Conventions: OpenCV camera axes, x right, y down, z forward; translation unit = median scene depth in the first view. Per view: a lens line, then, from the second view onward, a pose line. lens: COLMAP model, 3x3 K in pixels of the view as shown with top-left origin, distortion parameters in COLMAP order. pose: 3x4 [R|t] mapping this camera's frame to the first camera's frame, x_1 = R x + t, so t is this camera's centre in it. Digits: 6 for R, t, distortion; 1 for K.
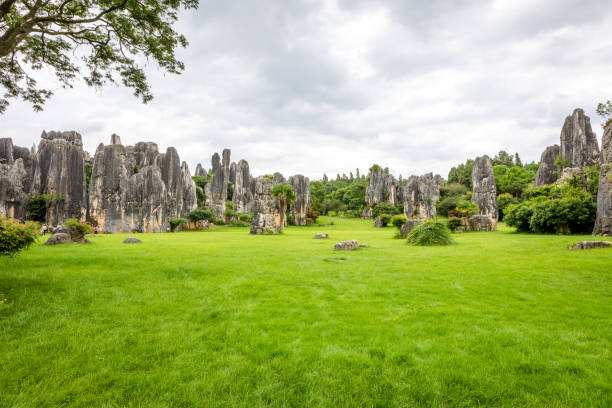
lens RADIAL K [[407.7, 0, 306.0], [0, 407.7, 204.0], [0, 0, 1]] dist [-0.024117, 0.002938]
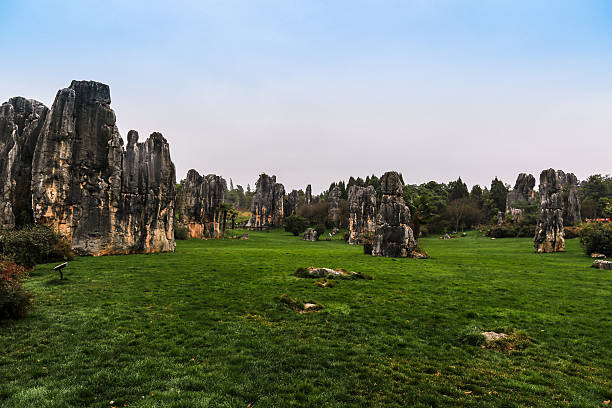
lens RADIAL K [[407.7, 0, 306.0], [0, 407.7, 204.0], [0, 0, 1]] dist [-0.024117, 0.002938]
pose [[0.888736, 0.054746, 0.455138, -0.460225], [-0.042783, 0.998415, -0.036554, 0.017089], [-0.456418, 0.013014, 0.889670, 0.416604]]
